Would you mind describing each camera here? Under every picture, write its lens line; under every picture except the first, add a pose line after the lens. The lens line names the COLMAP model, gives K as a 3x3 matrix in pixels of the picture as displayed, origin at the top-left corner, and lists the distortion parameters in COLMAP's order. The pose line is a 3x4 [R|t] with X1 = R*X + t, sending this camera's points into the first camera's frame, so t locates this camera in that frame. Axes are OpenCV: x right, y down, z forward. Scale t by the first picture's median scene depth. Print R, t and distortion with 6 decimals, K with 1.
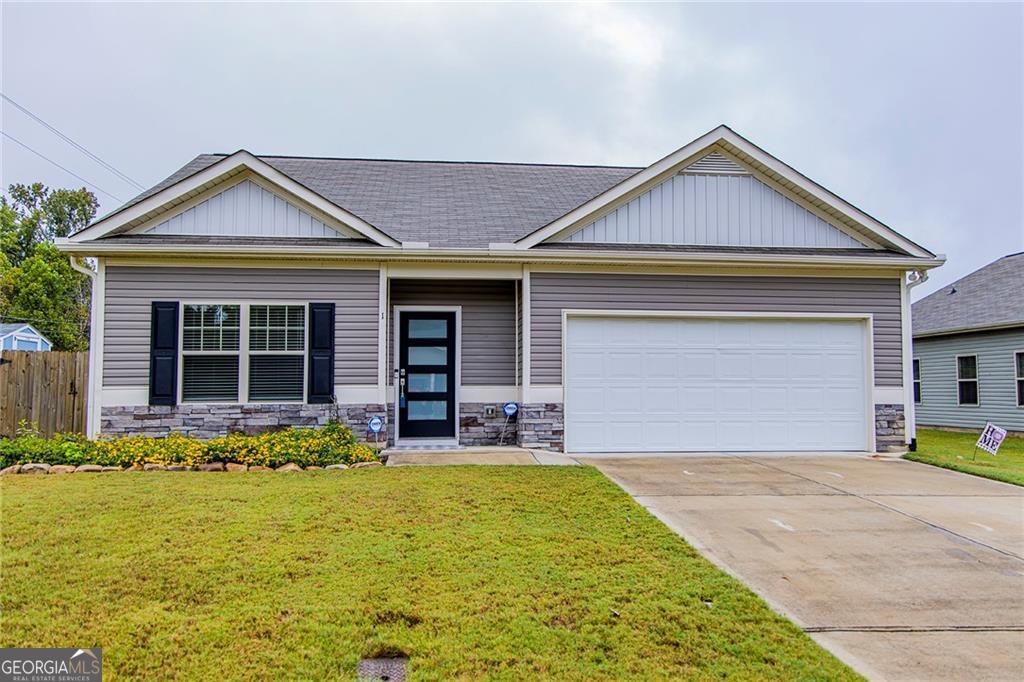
lens RADIAL K [[805.8, 0, 512.0], [0, 805.8, 341.0], [0, 0, 1]] dist [0.040537, -0.000129]
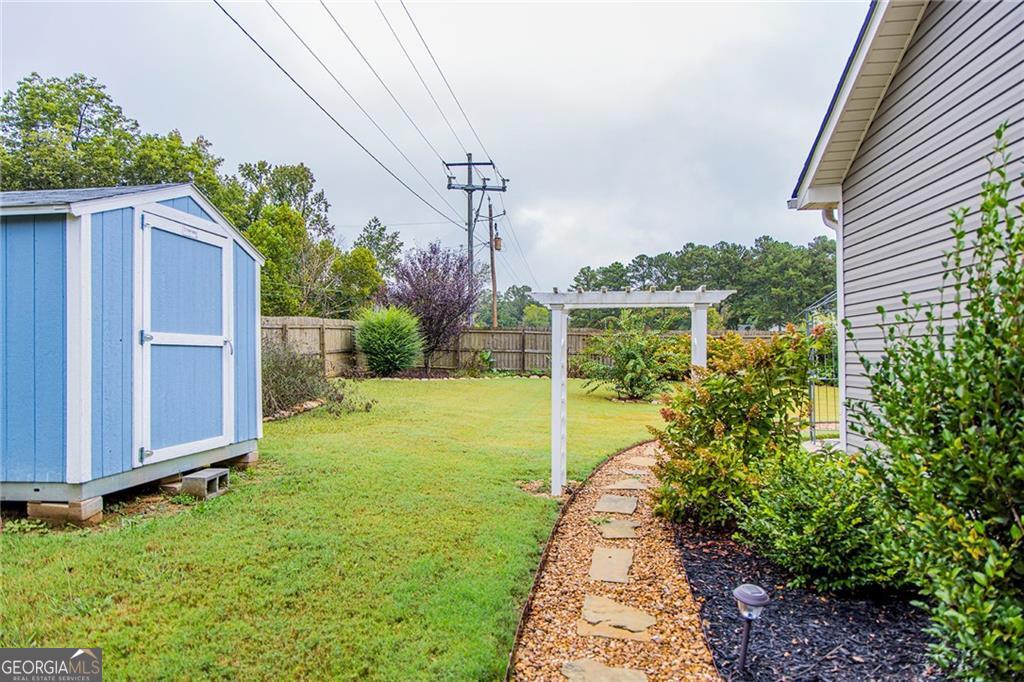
lens RADIAL K [[705.9, 0, 512.0], [0, 705.9, 341.0], [0, 0, 1]] dist [-0.006388, 0.003627]
pose [[0.980682, -0.010708, -0.195316, -0.129915], [0.019785, 0.998810, 0.044582, 0.008994], [0.194606, -0.047585, 0.979727, 0.234683]]
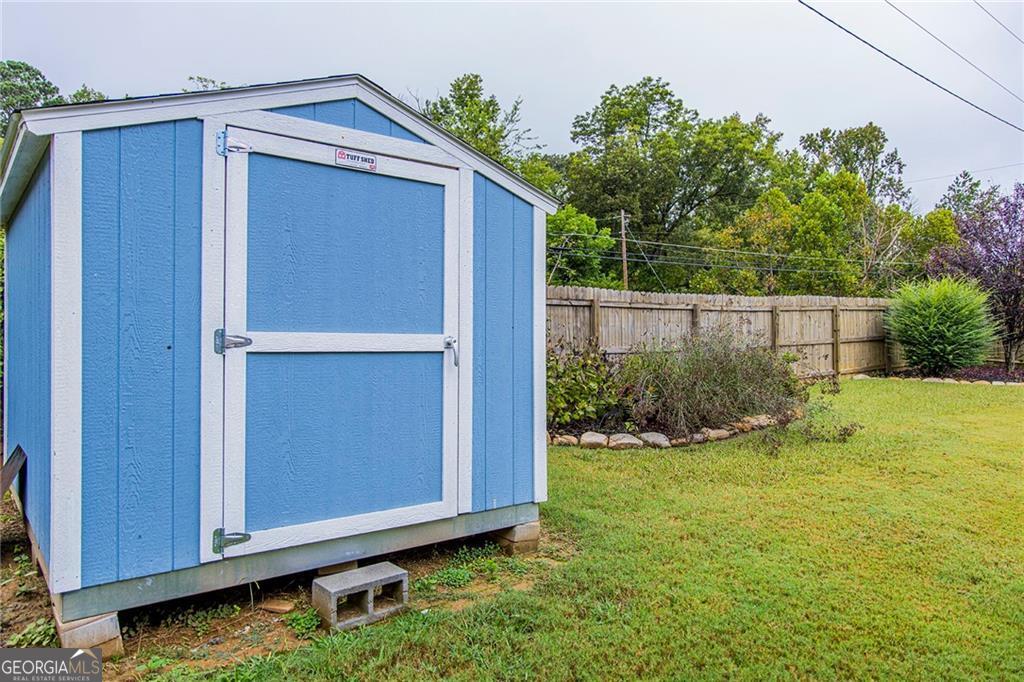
lens RADIAL K [[705.9, 0, 512.0], [0, 705.9, 341.0], [0, 0, 1]] dist [-0.006388, 0.003627]
pose [[0.567722, 0.013973, -0.823102, -0.136422], [0.044012, 0.997911, 0.047297, 0.009814], [0.822043, -0.063078, 0.565921, 0.288486]]
